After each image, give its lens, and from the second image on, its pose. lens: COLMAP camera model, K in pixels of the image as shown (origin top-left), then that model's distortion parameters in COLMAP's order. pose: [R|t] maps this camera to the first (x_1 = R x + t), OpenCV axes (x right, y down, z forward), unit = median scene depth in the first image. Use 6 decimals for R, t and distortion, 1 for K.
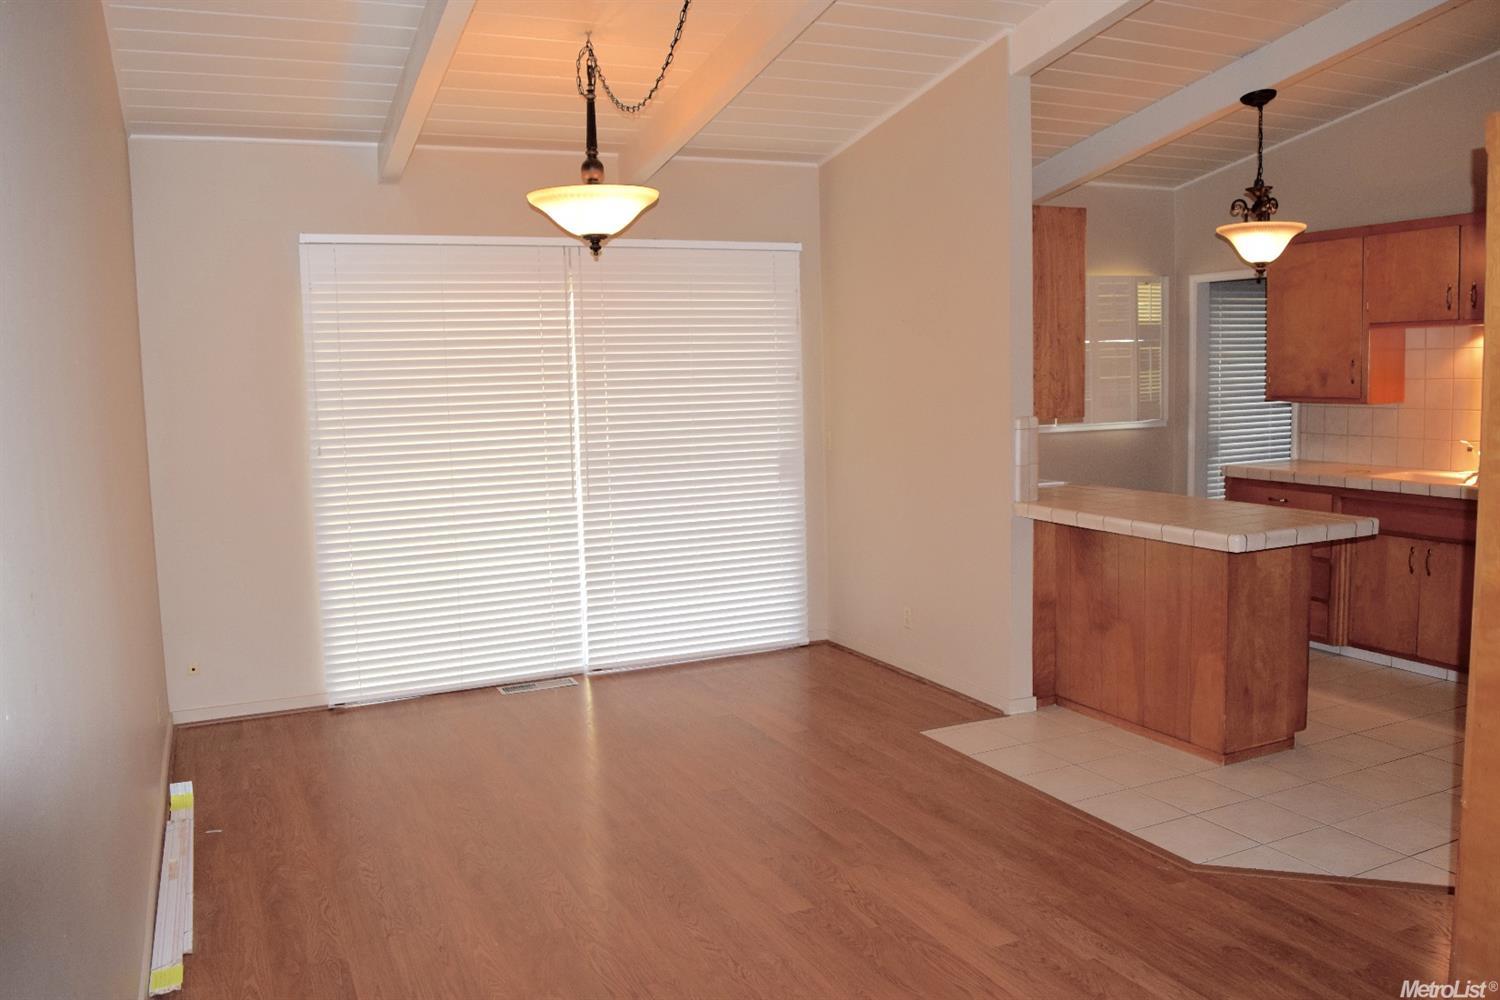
lens RADIAL K [[1174.7, 0, 747.6], [0, 1174.7, 493.2], [0, 0, 1]] dist [-0.096348, 0.021769]
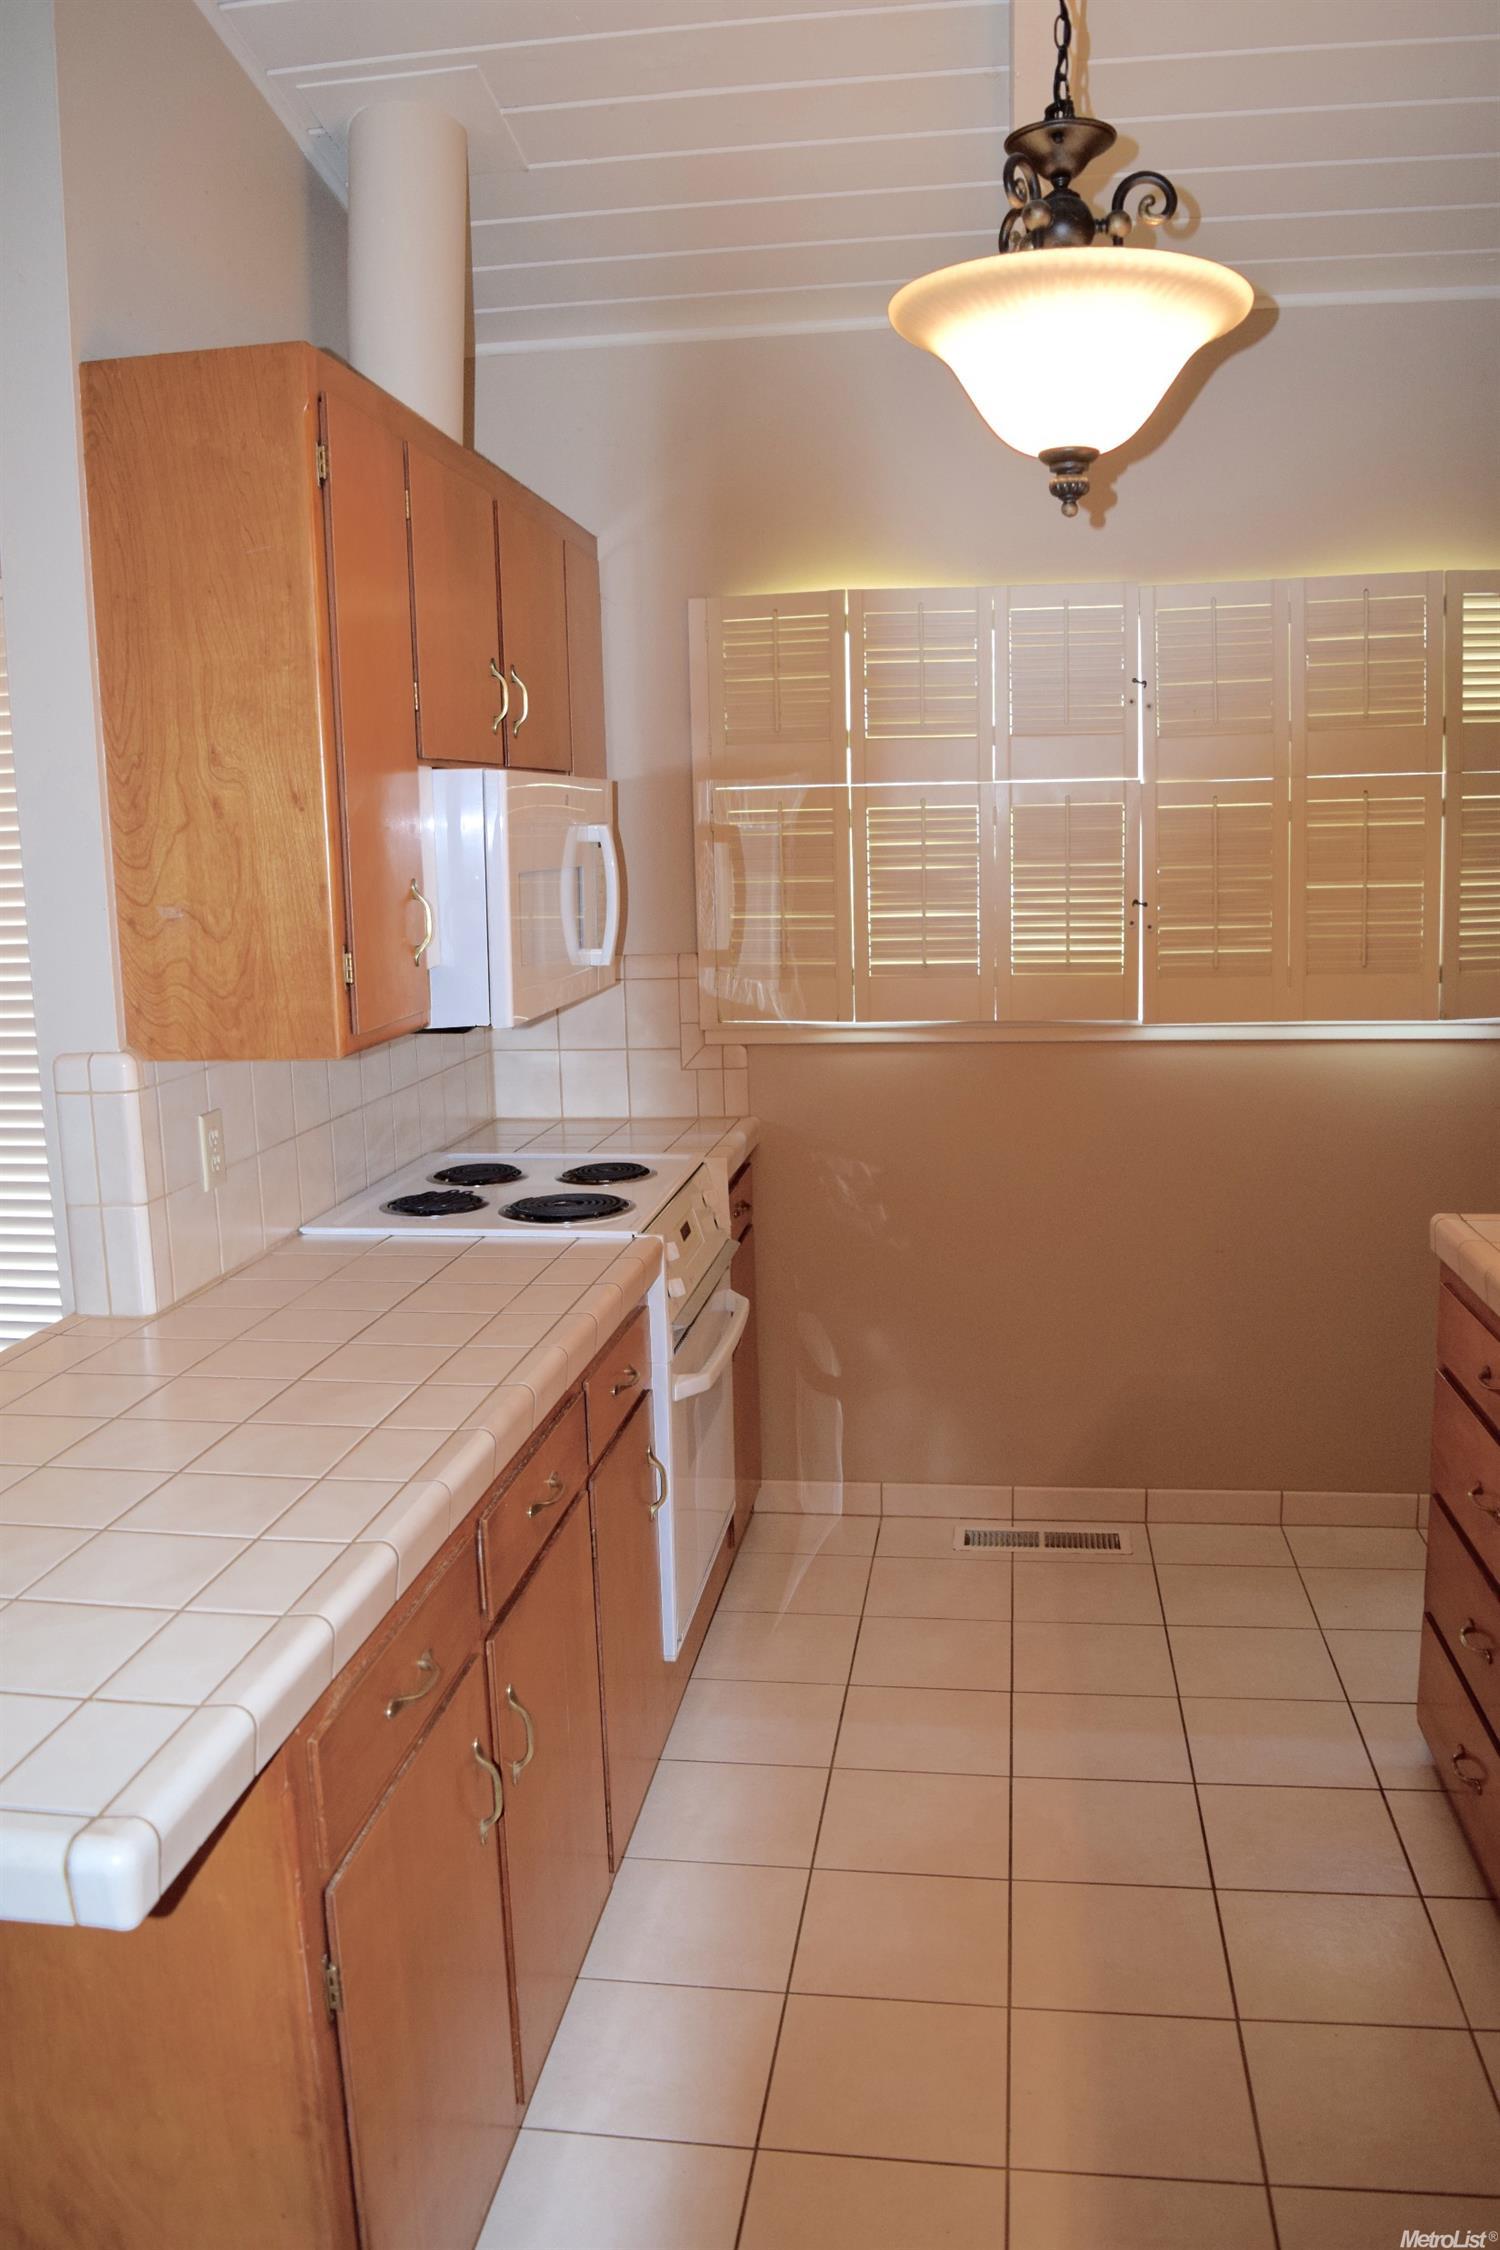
lens RADIAL K [[1762.0, 0, 739.9], [0, 1762.0, 1135.6], [0, 0, 1]] dist [-0.096348, 0.021769]
pose [[0.838098, 0.092092, -0.537690, 0.600002], [-0.049604, 0.994430, 0.093001, -0.089748], [0.543259, -0.051273, 0.837998, 0.657468]]
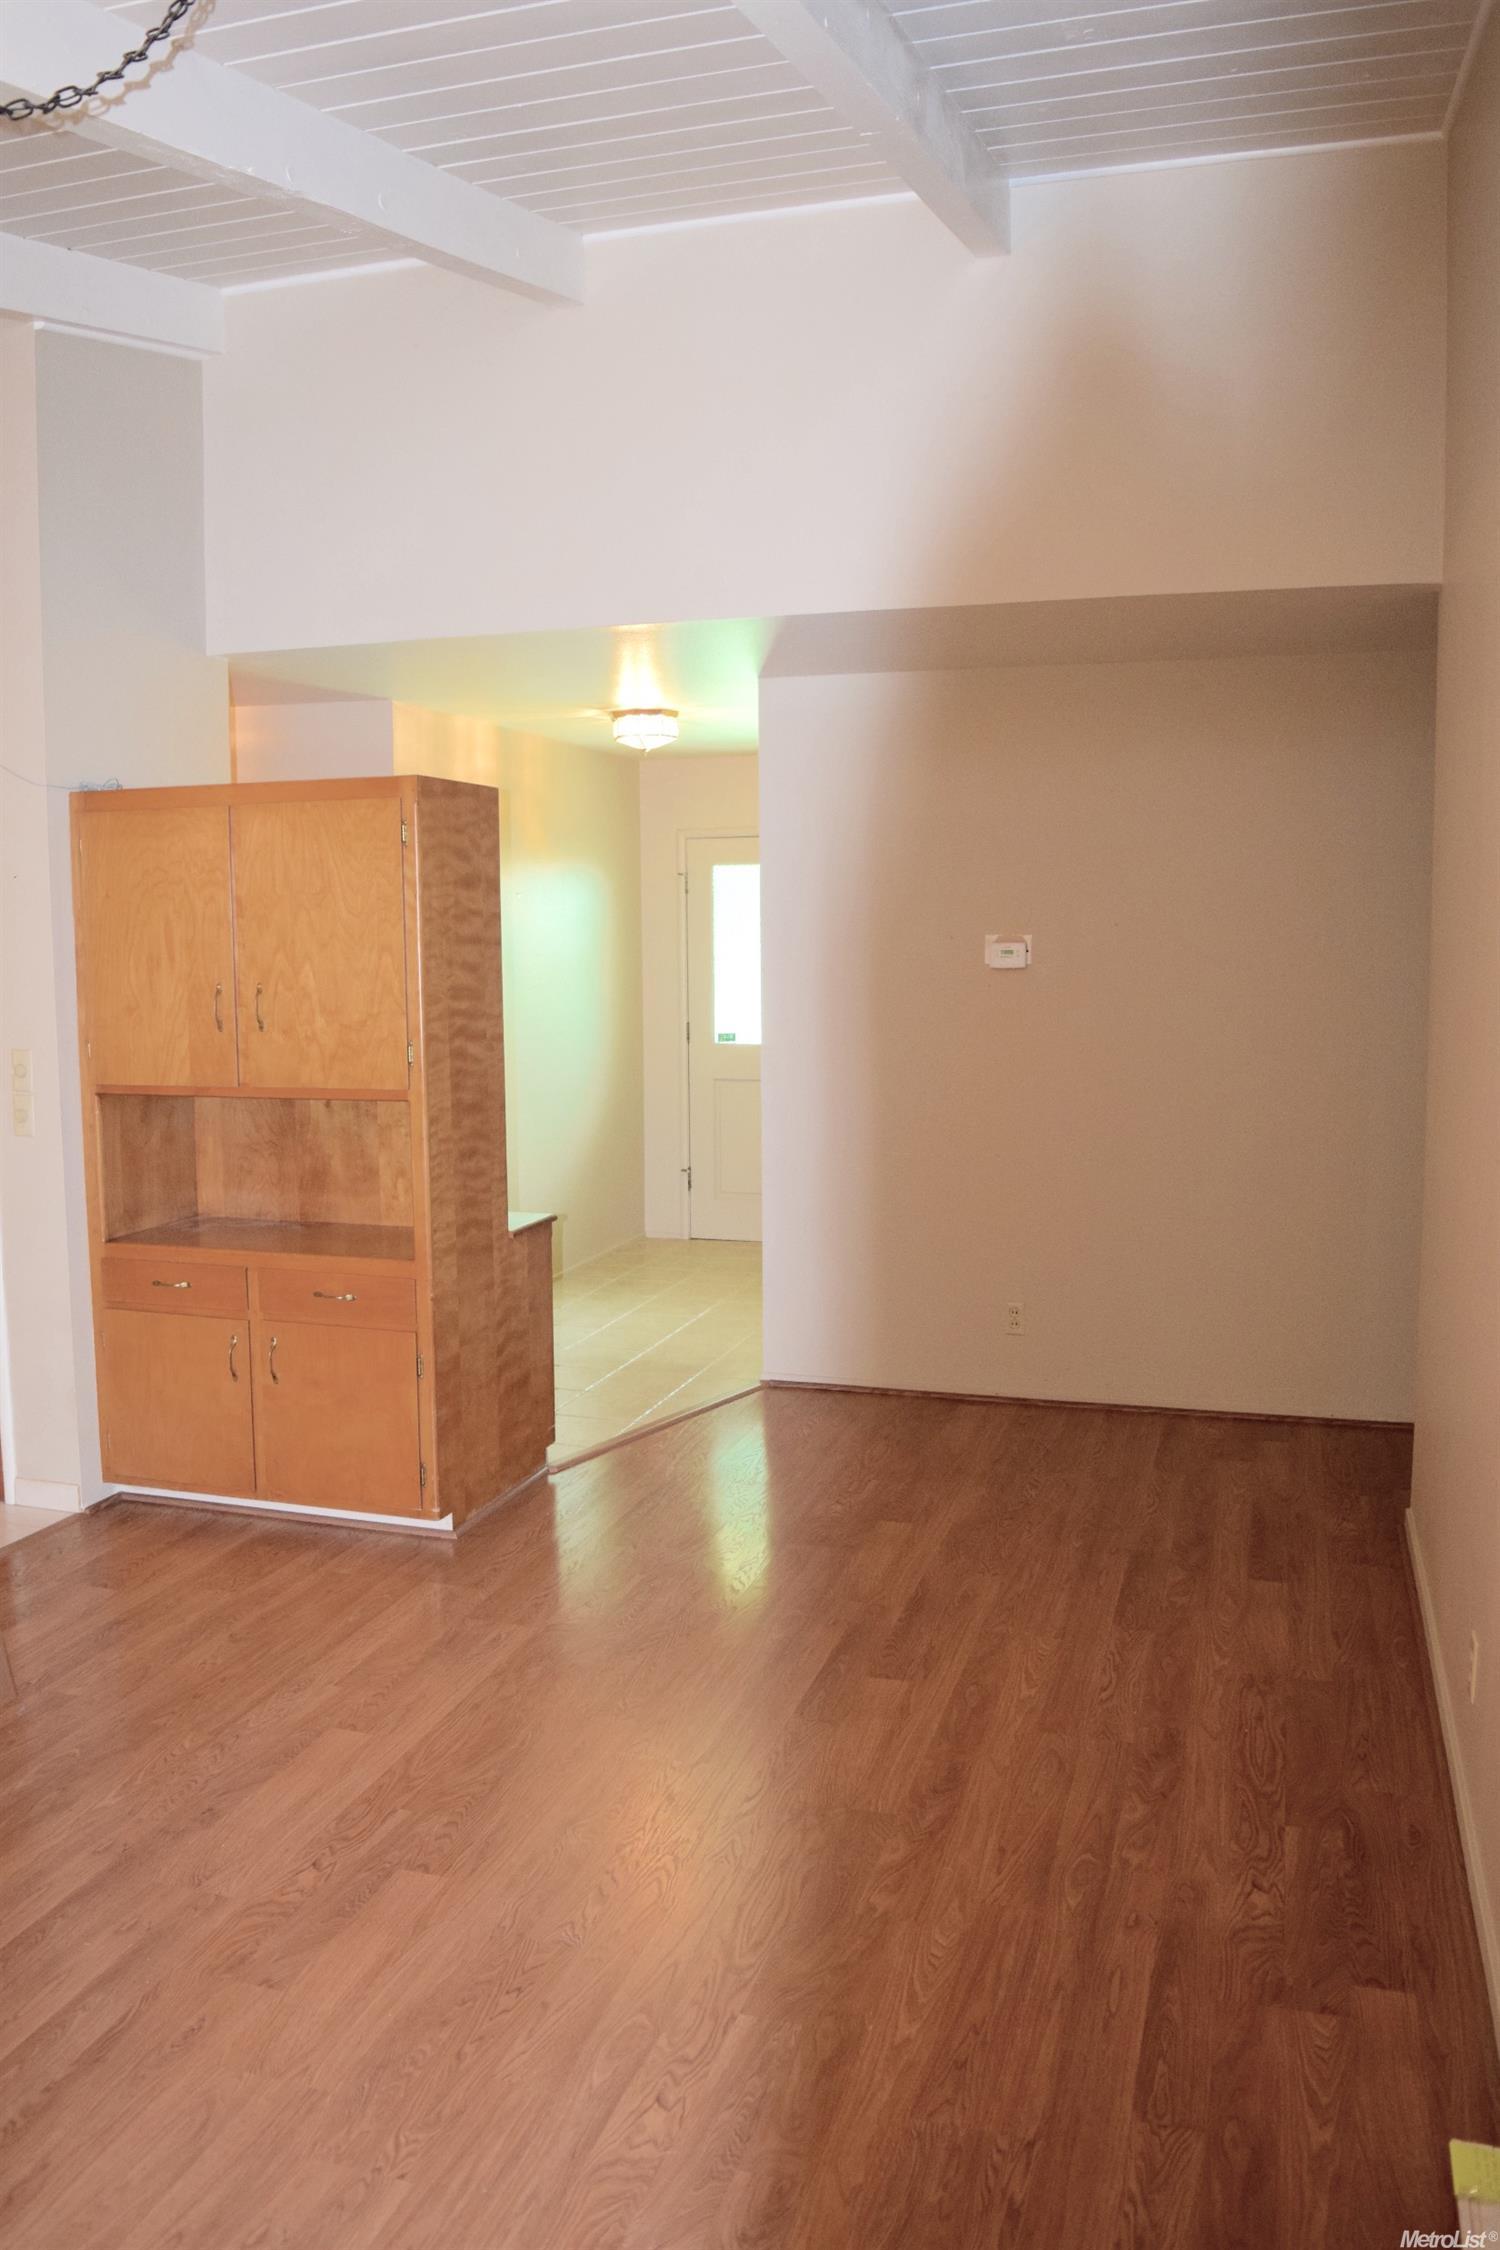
lens RADIAL K [[1762.0, 0, 742.6], [0, 1762.0, 1122.9], [0, 0, 1]] dist [-0.096348, 0.021769]
pose [[-0.741817, -0.043406, 0.669196, -0.409164], [0.096397, 0.980637, 0.170465, -0.097391], [-0.663638, 0.190962, -0.723269, 0.911397]]
